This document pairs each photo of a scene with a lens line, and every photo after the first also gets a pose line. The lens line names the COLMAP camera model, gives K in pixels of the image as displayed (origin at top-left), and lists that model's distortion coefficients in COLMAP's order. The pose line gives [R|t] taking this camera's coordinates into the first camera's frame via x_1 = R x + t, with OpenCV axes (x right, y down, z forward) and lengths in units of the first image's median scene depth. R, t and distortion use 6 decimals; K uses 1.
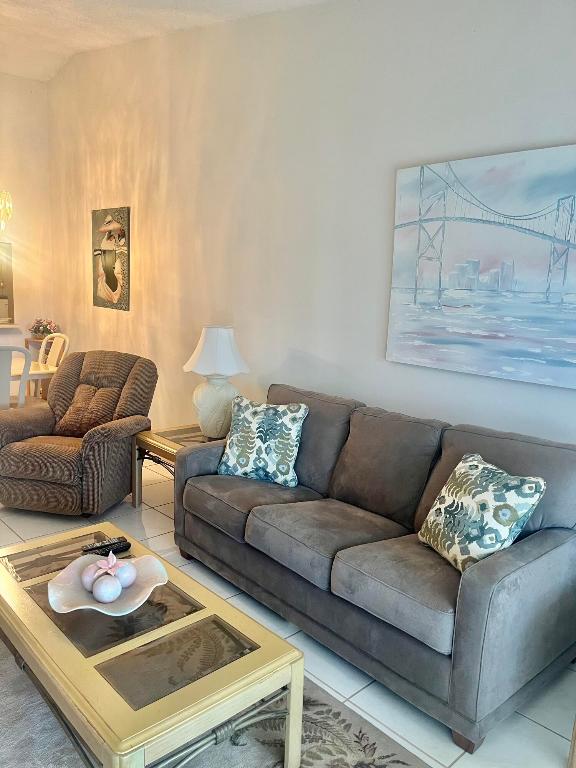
lens RADIAL K [[583.6, 0, 284.9], [0, 583.6, 385.9], [0, 0, 1]] dist [0.044861, -0.004628]
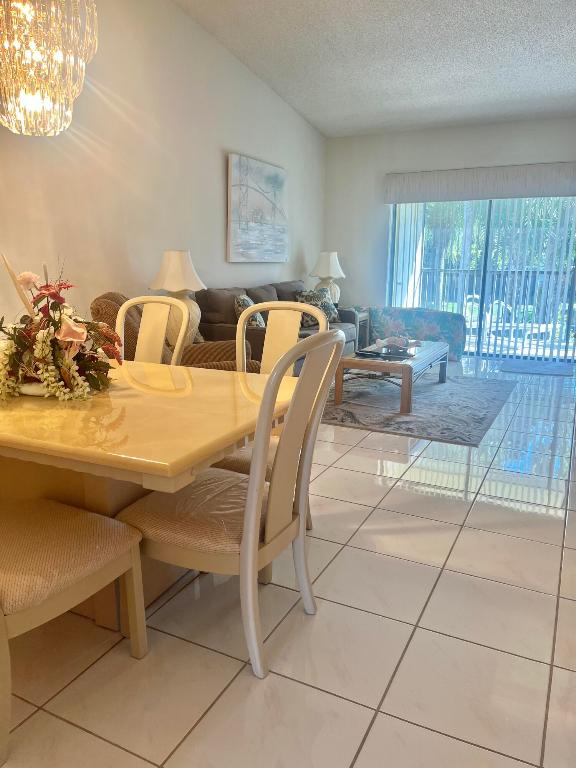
lens RADIAL K [[580.1, 0, 282.7], [0, 580.1, 386.4], [0, 0, 1]] dist [0.062879, -0.000604]
pose [[-0.346830, -0.248104, 0.904518, -1.764817], [0.131661, 0.941952, 0.308857, -0.239106], [-0.928641, 0.226210, -0.294031, 1.631340]]
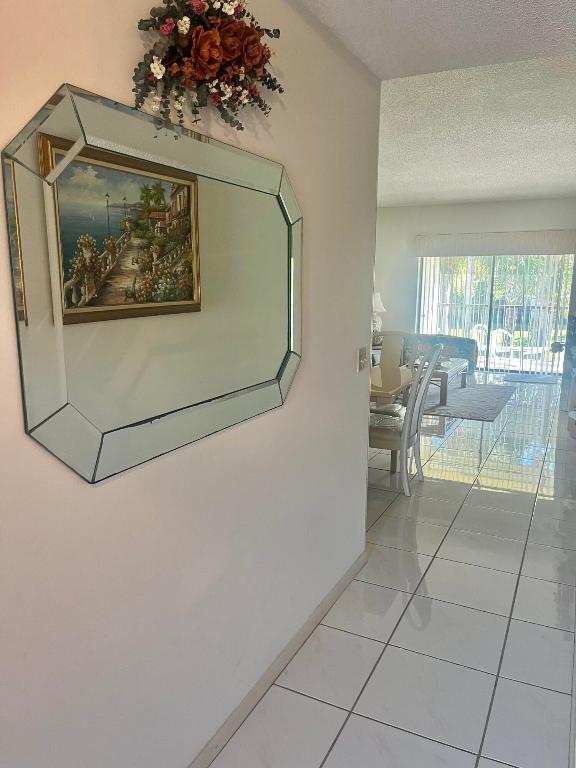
lens RADIAL K [[583.6, 0, 284.9], [0, 583.6, 385.9], [0, 0, 1]] dist [0.044861, -0.004628]
pose [[-0.352258, -0.208760, 0.912323, -2.416775], [0.130141, 0.954409, 0.268639, -0.442584], [-0.926810, 0.213361, -0.309030, 2.203831]]
